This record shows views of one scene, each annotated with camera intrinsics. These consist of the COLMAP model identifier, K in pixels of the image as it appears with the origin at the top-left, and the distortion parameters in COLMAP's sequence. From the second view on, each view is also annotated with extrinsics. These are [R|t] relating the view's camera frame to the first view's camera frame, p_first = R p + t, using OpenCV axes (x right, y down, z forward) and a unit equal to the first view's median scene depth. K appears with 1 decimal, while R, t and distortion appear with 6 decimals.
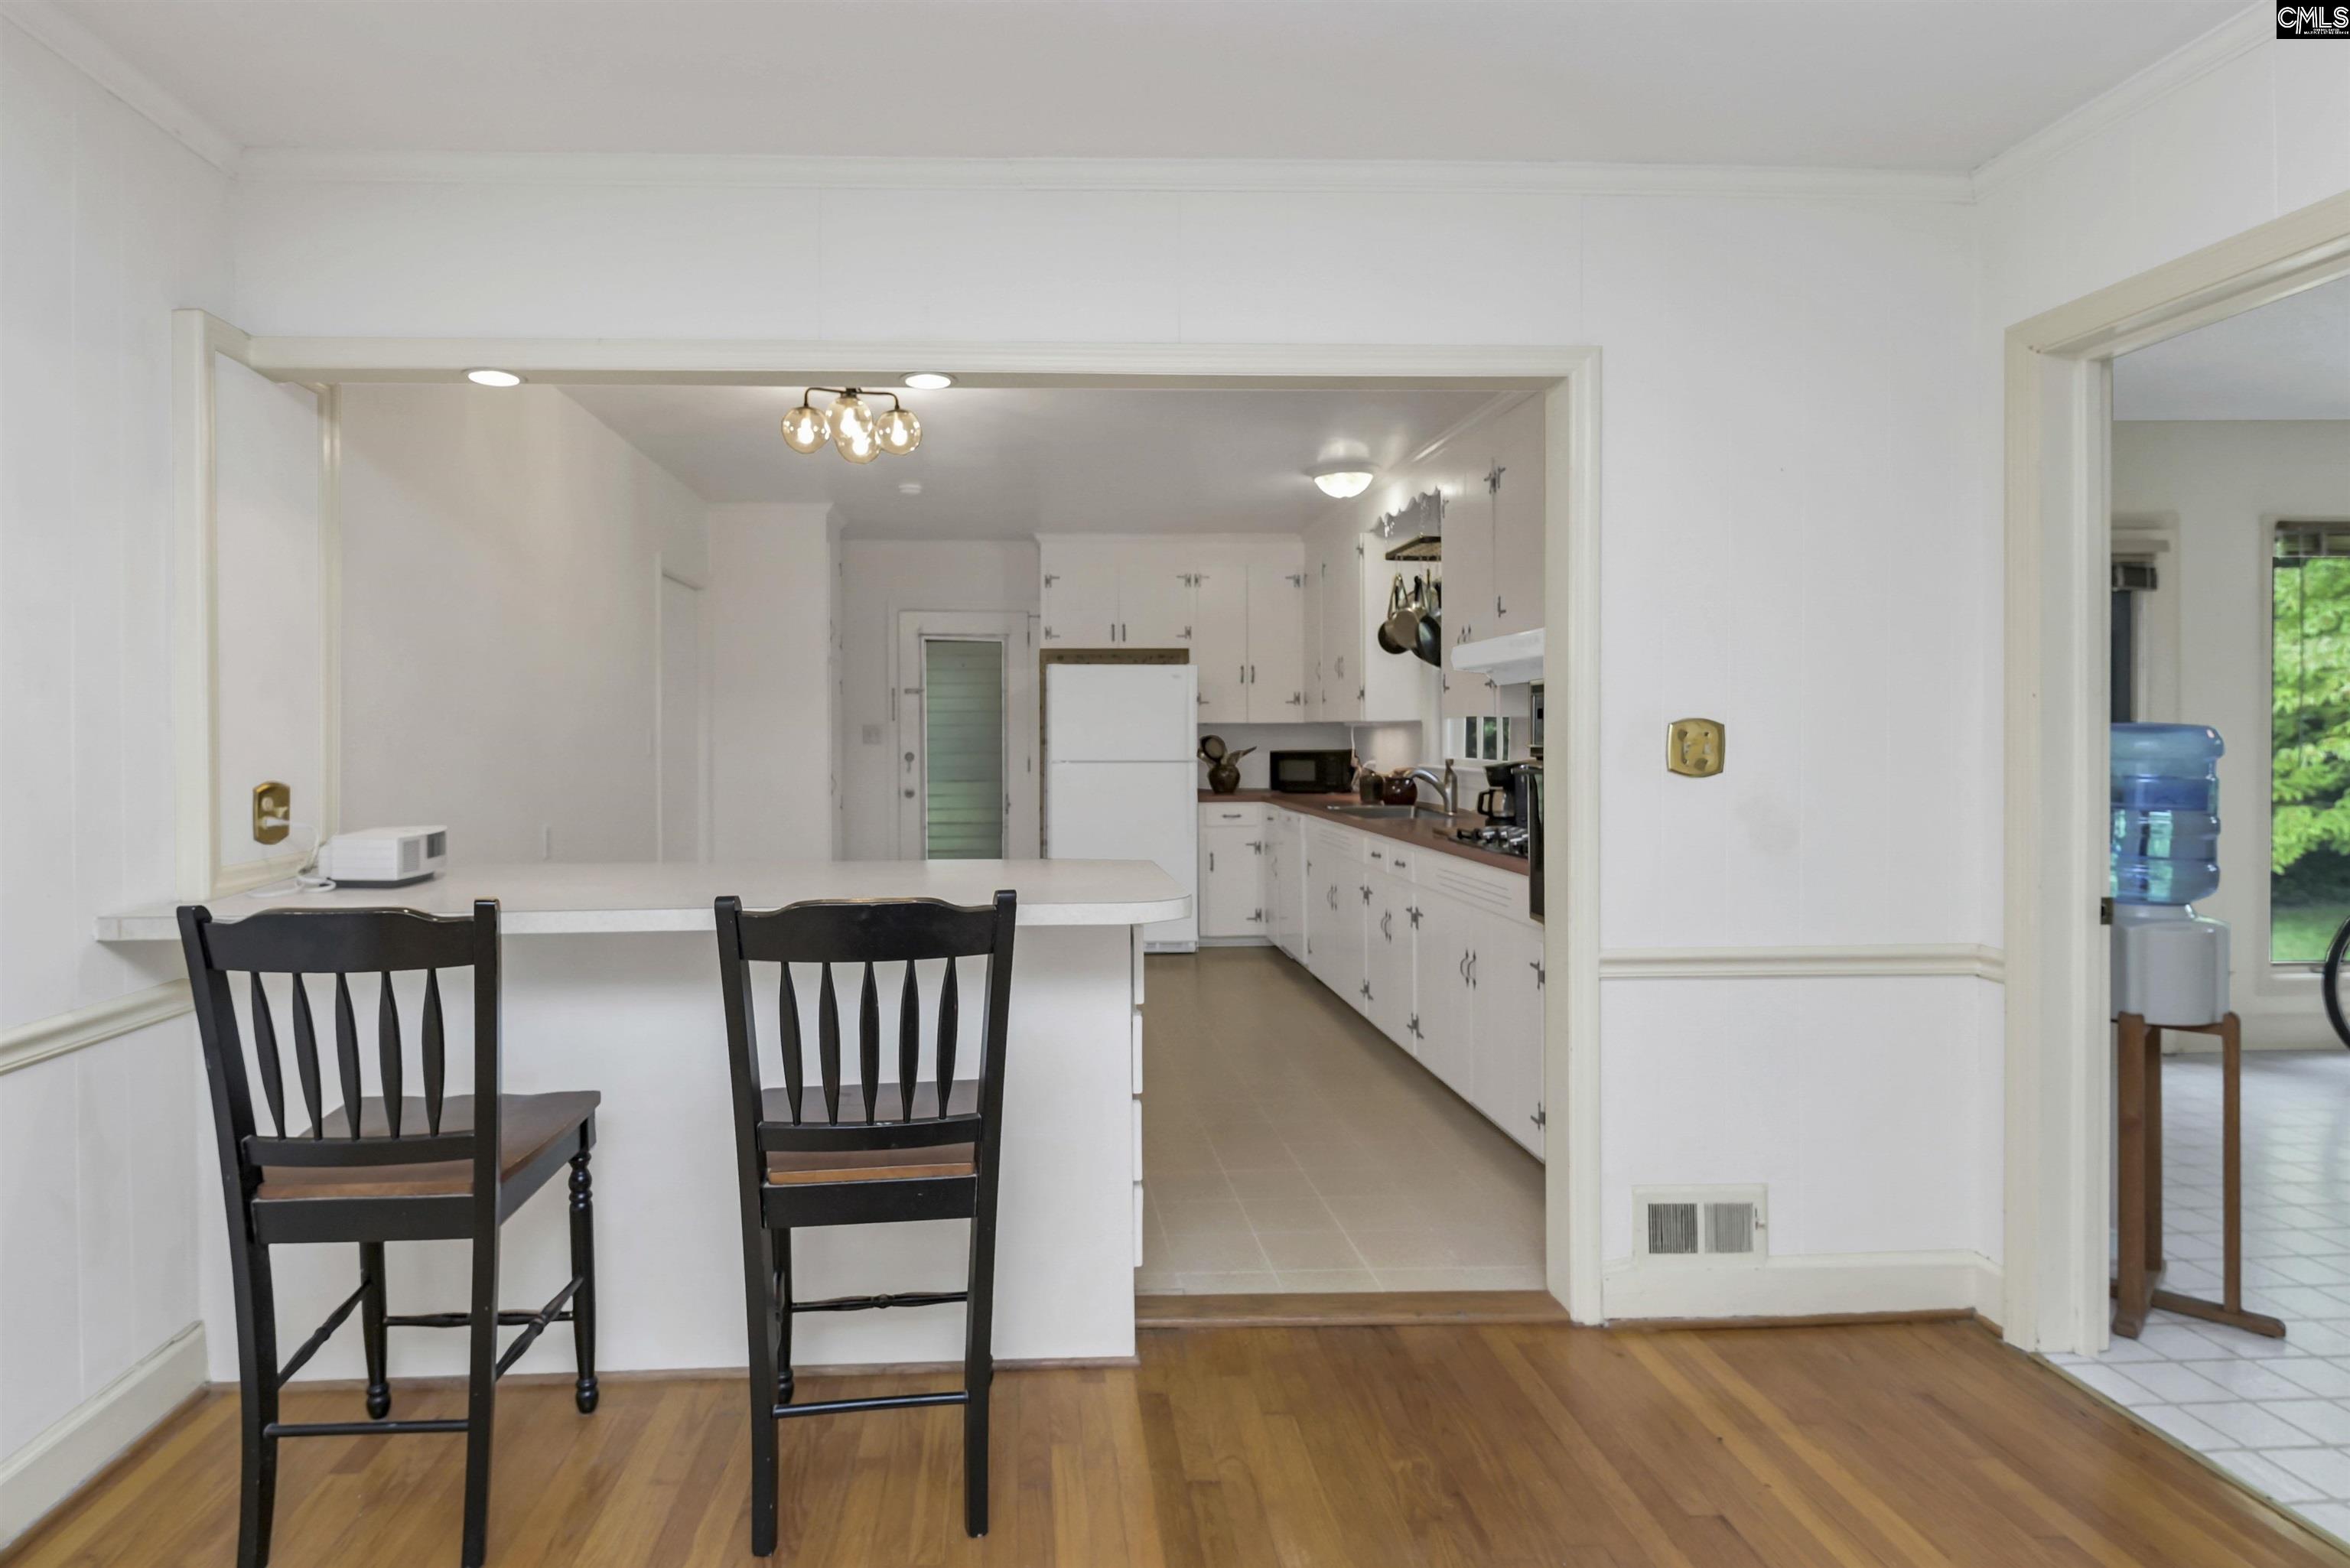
lens RADIAL K [[1242.4, 0, 1096.0], [0, 1242.4, 742.4], [0, 0, 1]] dist [0.003033, 0.000241]
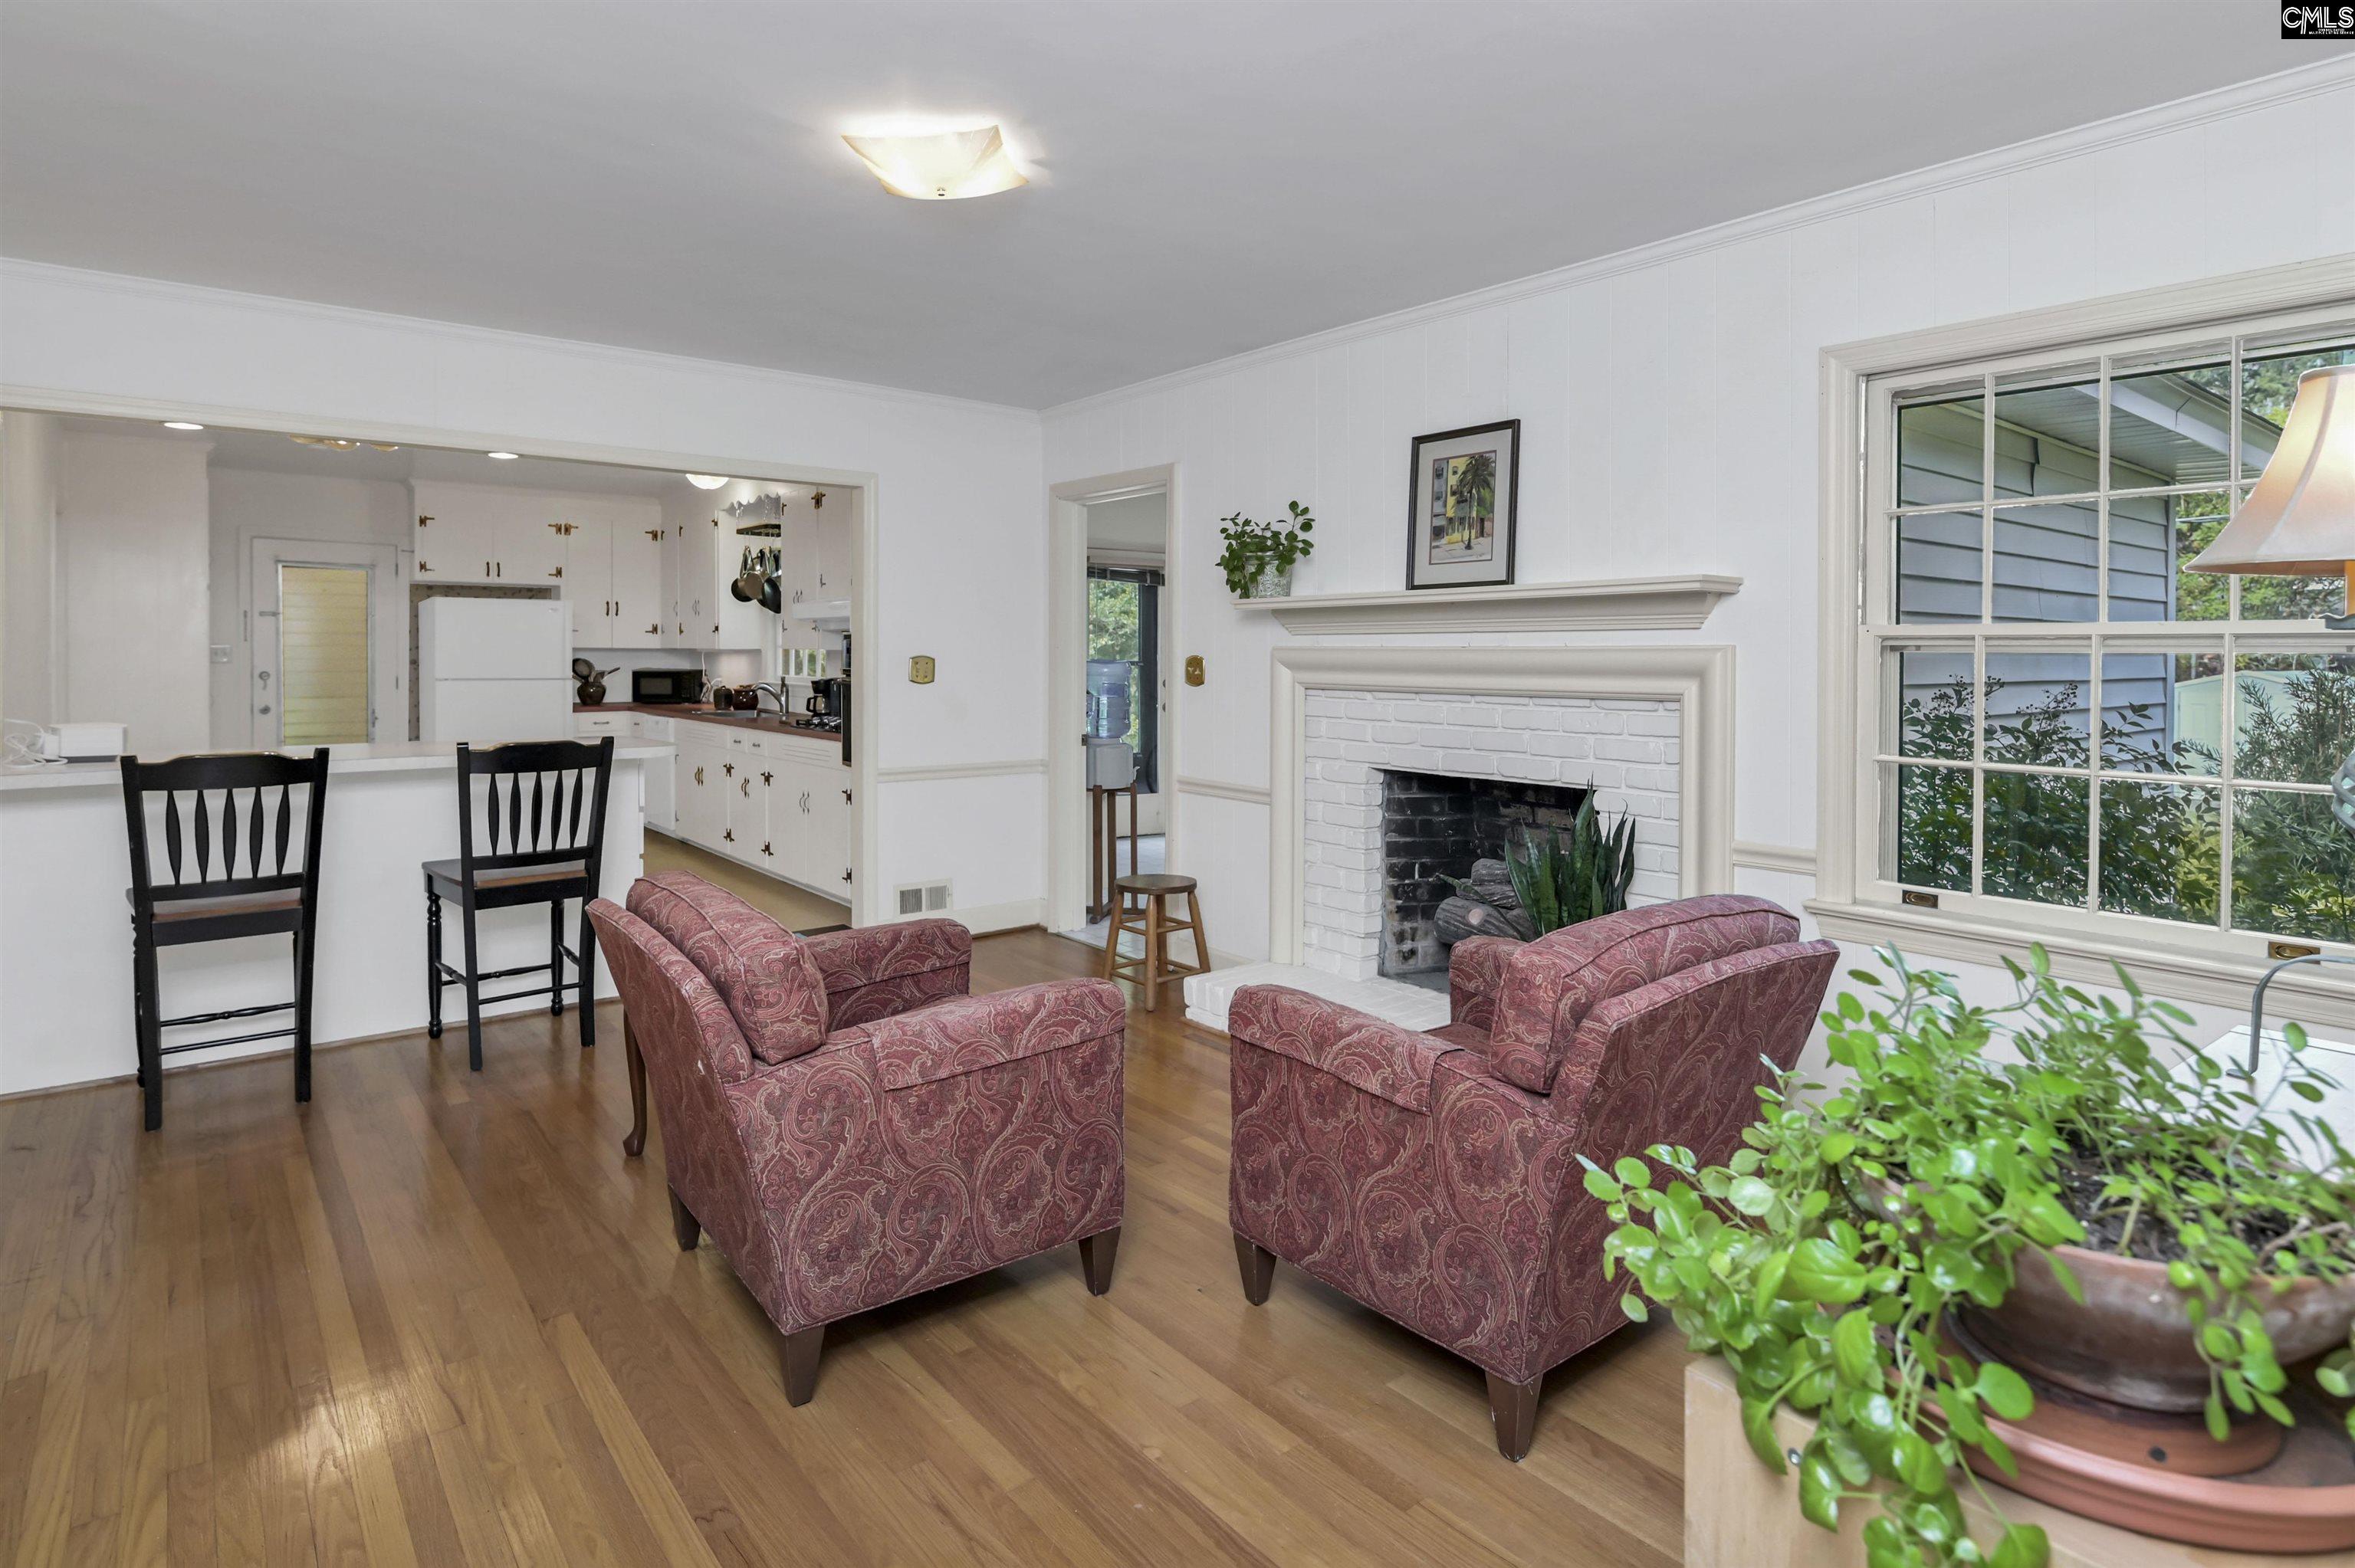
lens RADIAL K [[1230.2, 0, 1179.9], [0, 1230.2, 678.0], [0, 0, 1]] dist [0.000111, -0.007796]
pose [[0.816400, -0.001517, 0.577485, -0.152467], [-0.005685, 0.999927, 0.010665, -0.002614], [-0.577459, -0.011990, 0.816331, -0.398993]]
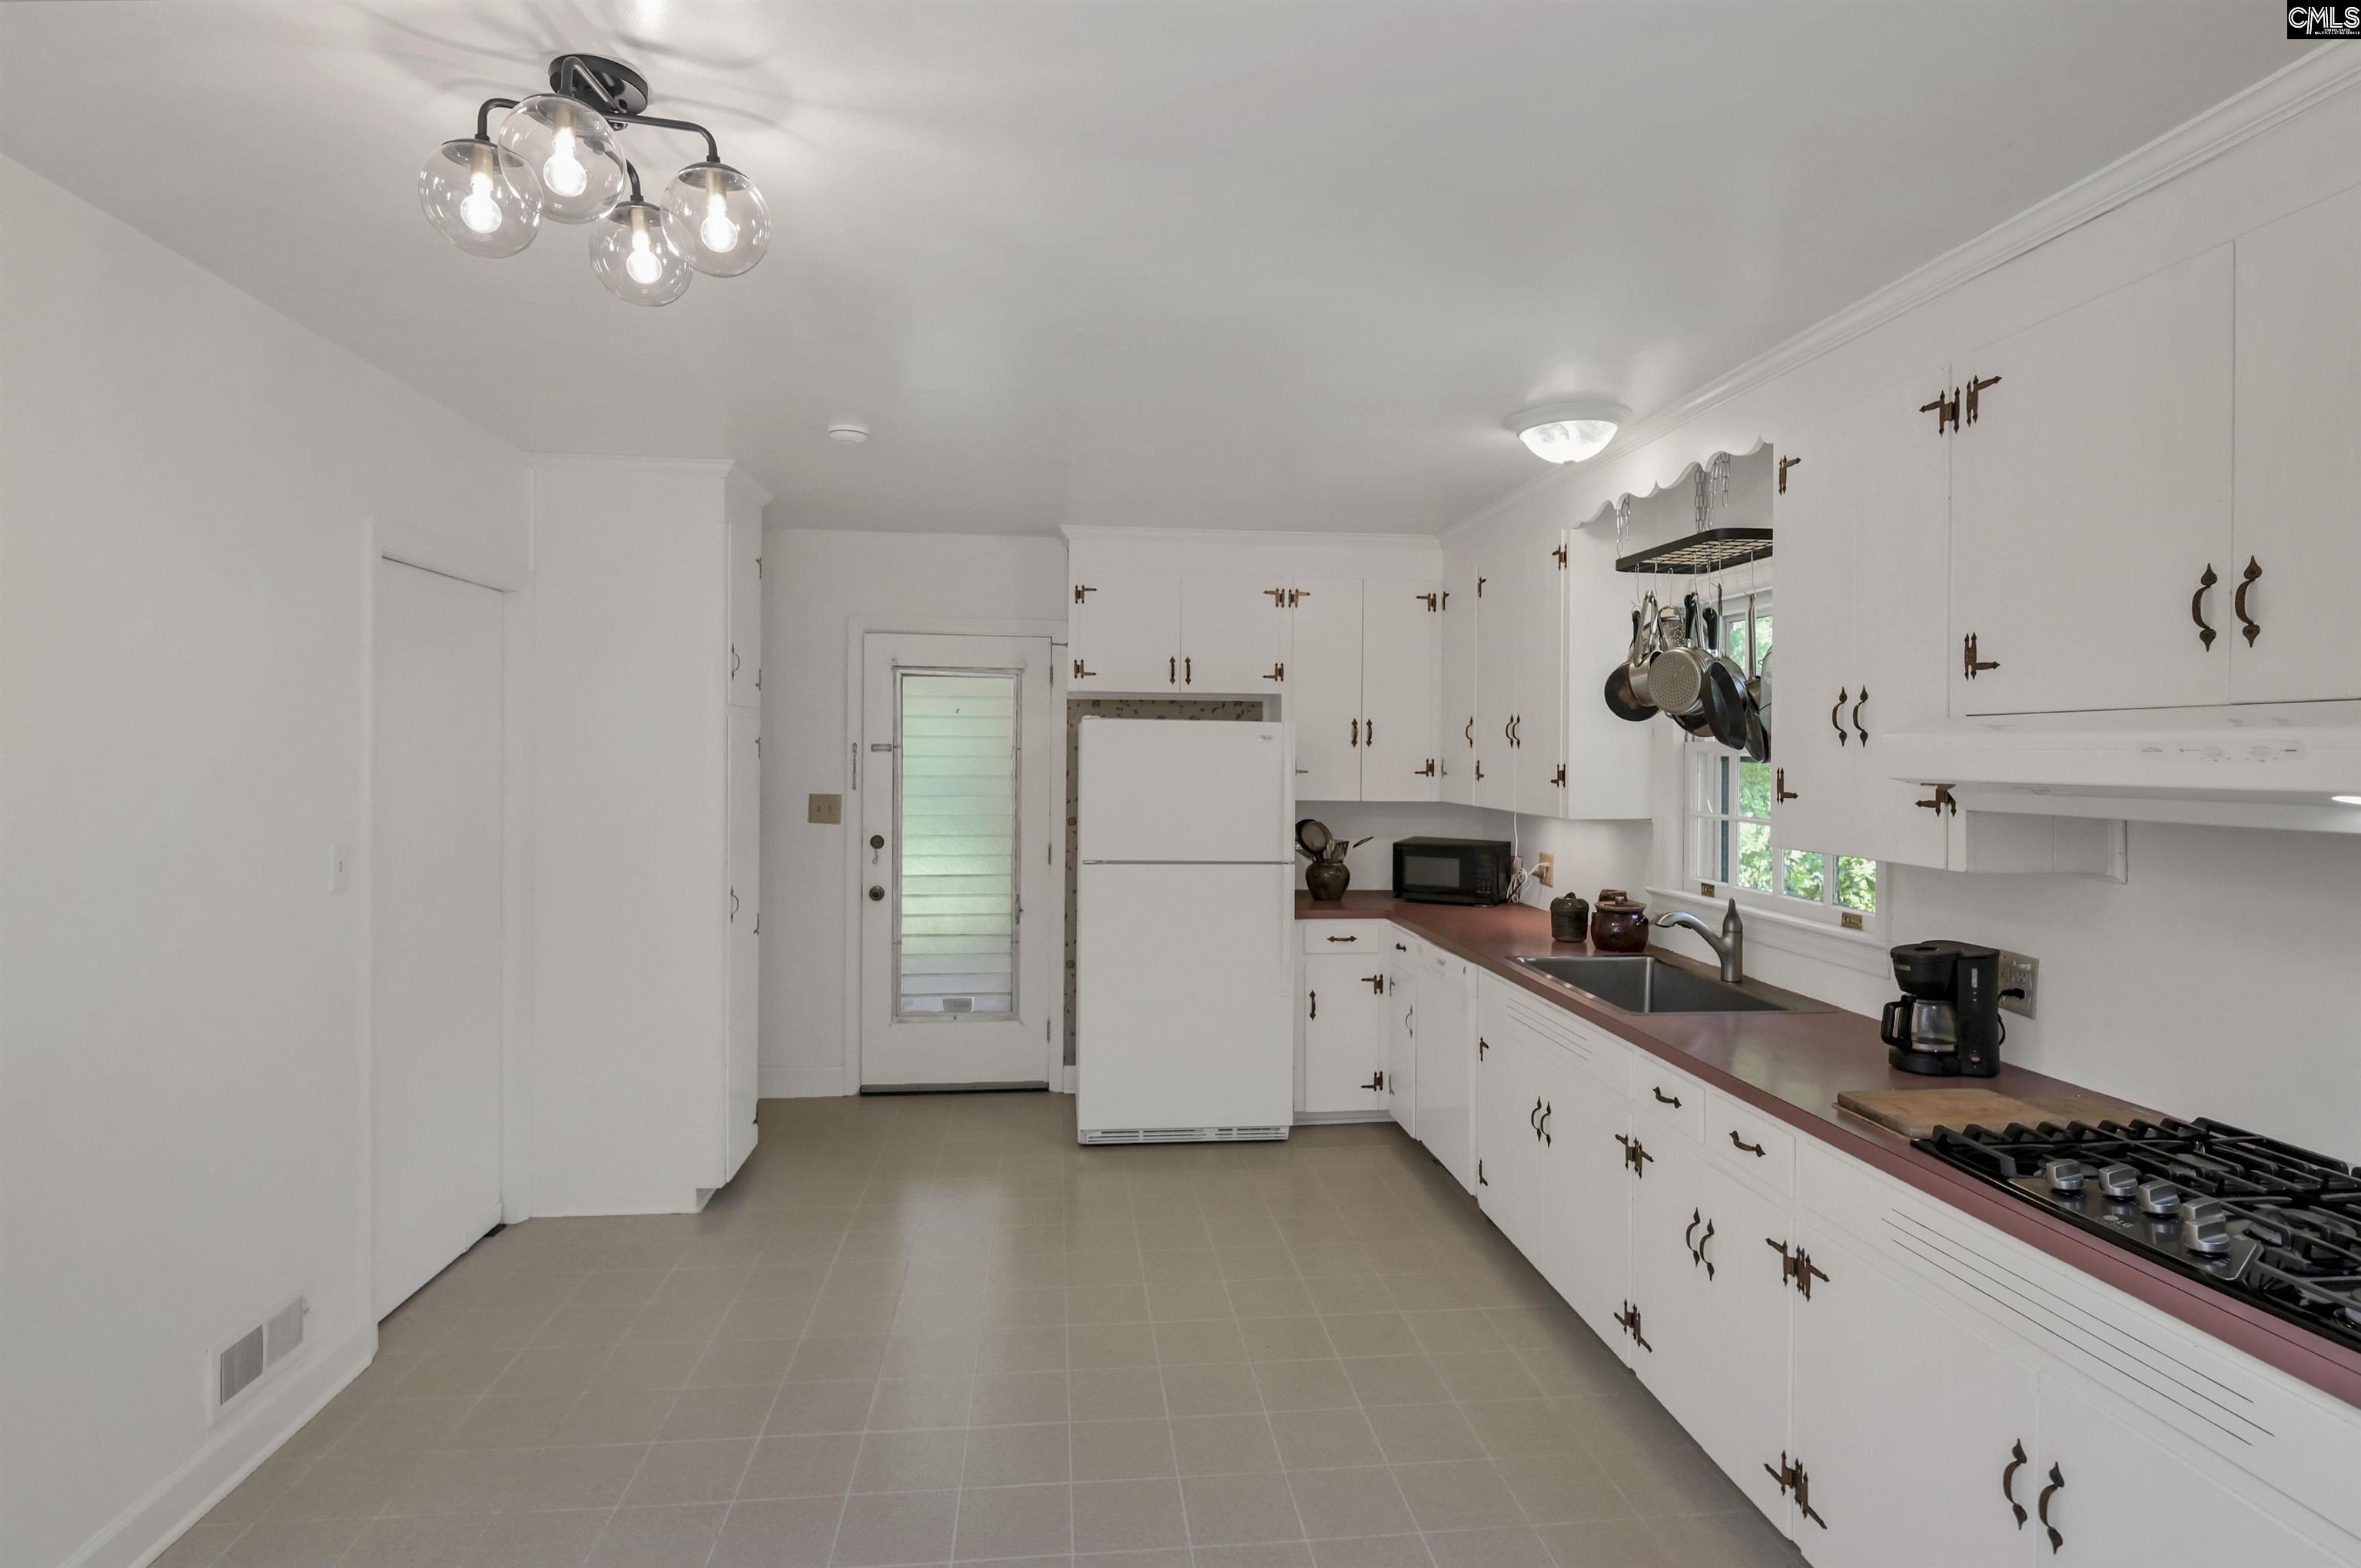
lens RADIAL K [[1232.8, 0, 1233.5], [0, 1232.8, 771.0], [0, 0, 1]] dist [0.041847, -0.000309]
pose [[0.996475, 0.011359, 0.083115, -0.011422], [-0.011928, 0.999909, 0.006343, -0.045098], [-0.083035, -0.007312, 0.996520, 0.377122]]
